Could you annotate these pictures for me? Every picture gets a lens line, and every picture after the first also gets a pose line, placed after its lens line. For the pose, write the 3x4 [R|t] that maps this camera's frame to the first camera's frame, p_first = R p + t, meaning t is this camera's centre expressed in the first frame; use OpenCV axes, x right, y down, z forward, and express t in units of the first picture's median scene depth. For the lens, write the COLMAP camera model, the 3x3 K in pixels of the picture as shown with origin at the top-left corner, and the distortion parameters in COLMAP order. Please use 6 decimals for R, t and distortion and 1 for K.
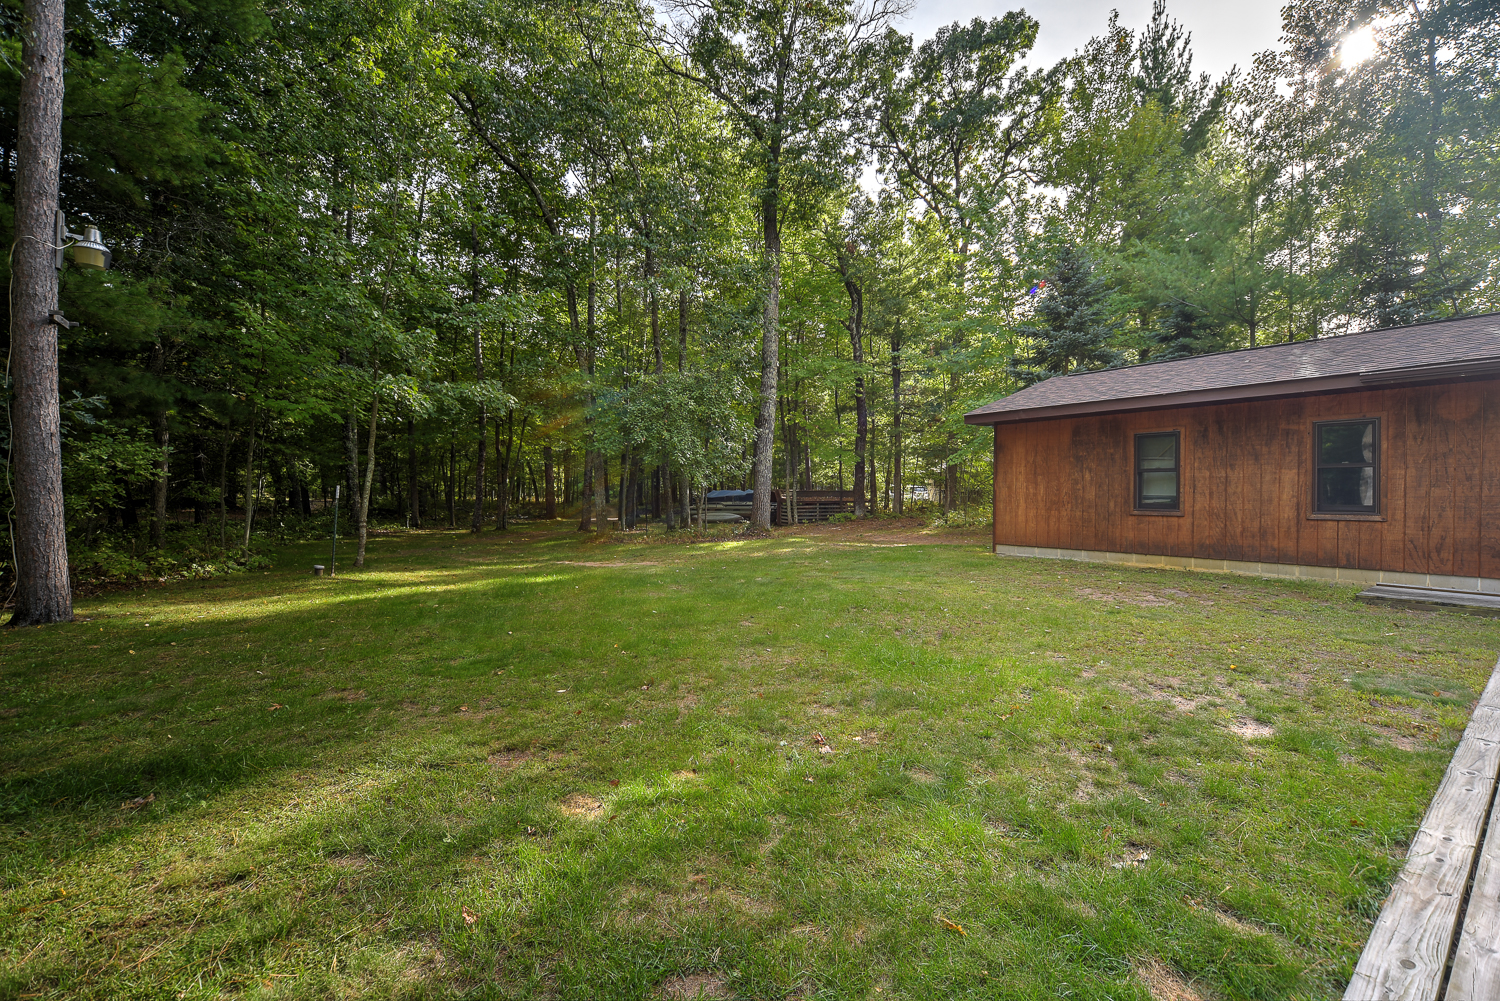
lens RADIAL K [[630.0, 0, 748.1], [0, 630.0, 500.9], [0, 0, 1]] dist [-0.000958, 0.000342]
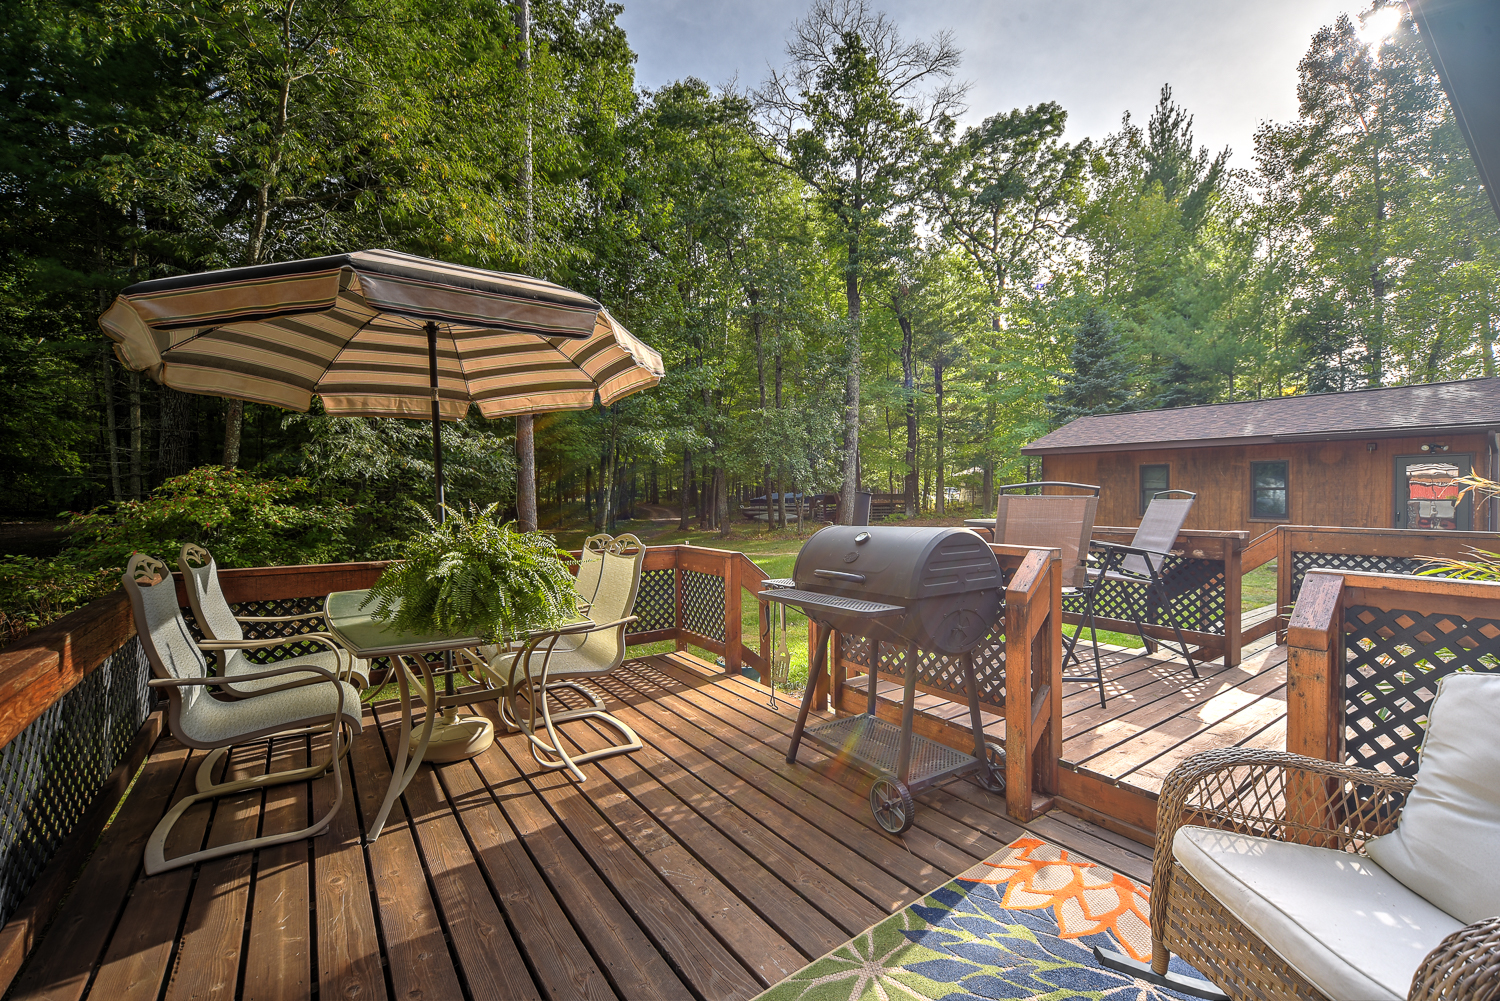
lens RADIAL K [[630.0, 0, 752.5], [0, 630.0, 502.1], [0, 0, 1]] dist [-0.000958, 0.000342]
pose [[0.999858, -0.005069, -0.016088, -0.122623], [0.005163, 0.999970, 0.005803, -0.013534], [0.016058, -0.005886, 0.999854, -0.222078]]
